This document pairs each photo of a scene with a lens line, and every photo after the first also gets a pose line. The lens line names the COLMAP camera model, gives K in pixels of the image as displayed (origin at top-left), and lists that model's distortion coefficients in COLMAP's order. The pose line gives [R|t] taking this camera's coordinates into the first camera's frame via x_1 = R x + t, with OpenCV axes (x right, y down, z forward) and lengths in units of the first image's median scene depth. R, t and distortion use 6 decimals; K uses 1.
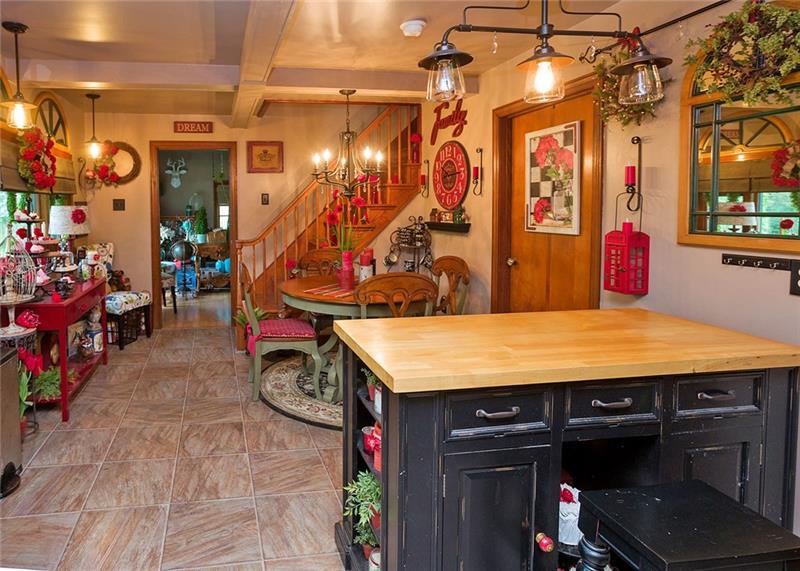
lens RADIAL K [[721.0, 0, 400.0], [0, 721.0, 285.5], [0, 0, 1]] dist [-0.008534, 0.007970]
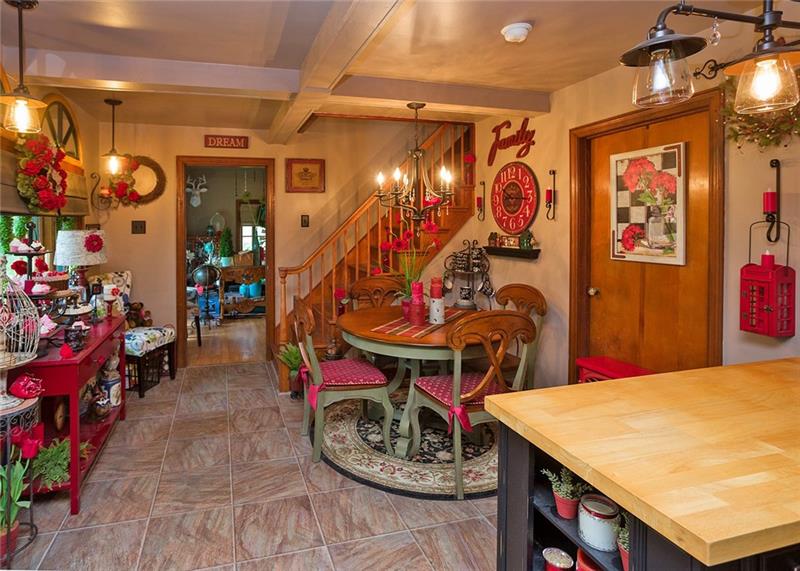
lens RADIAL K [[572.1, 0, 423.2], [0, 572.1, 249.4], [0, 0, 1]] dist [-0.004003, 0.009638]
pose [[0.989041, -0.003577, 0.147600, -0.169967], [0.011270, 0.998619, -0.051320, -0.051421], [-0.147213, 0.052421, 0.987715, 0.297288]]
